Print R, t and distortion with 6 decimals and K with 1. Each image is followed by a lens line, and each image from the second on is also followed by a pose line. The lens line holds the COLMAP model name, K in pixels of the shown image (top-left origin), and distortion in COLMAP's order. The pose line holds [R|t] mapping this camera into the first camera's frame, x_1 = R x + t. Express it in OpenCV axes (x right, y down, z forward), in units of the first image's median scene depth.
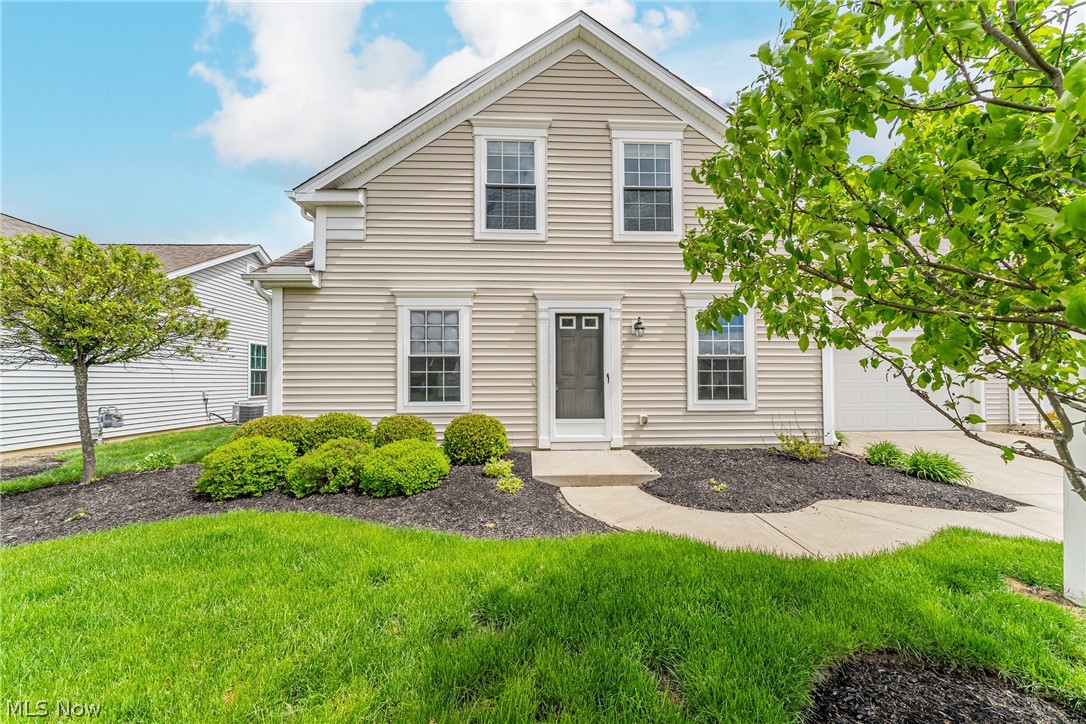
lens RADIAL K [[339.8, 0, 541.3], [0, 339.8, 372.8], [0, 0, 1]] dist [-0.009731, -0.000032]
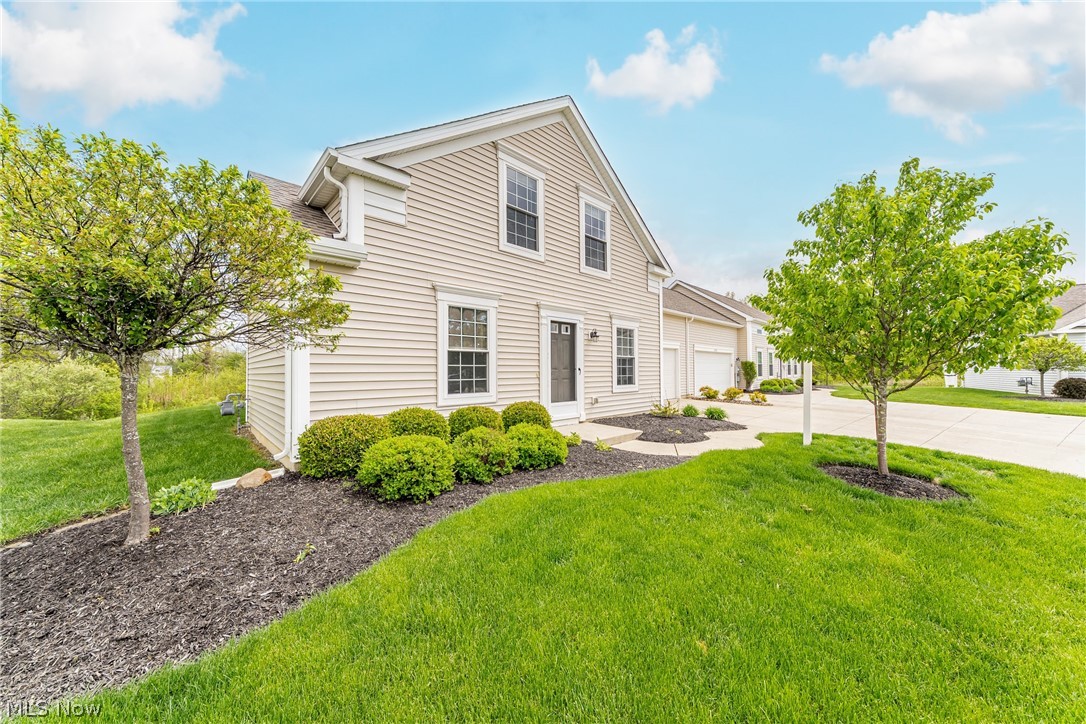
lens RADIAL K [[372.9, 0, 543.0], [0, 372.9, 362.0], [0, 0, 1]] dist [0.000439, 0.000000]
pose [[0.749791, 0.013767, 0.661532, -0.907236], [-0.005524, 0.999879, -0.014547, 0.001765], [-0.661652, 0.007254, 0.749776, -0.035510]]
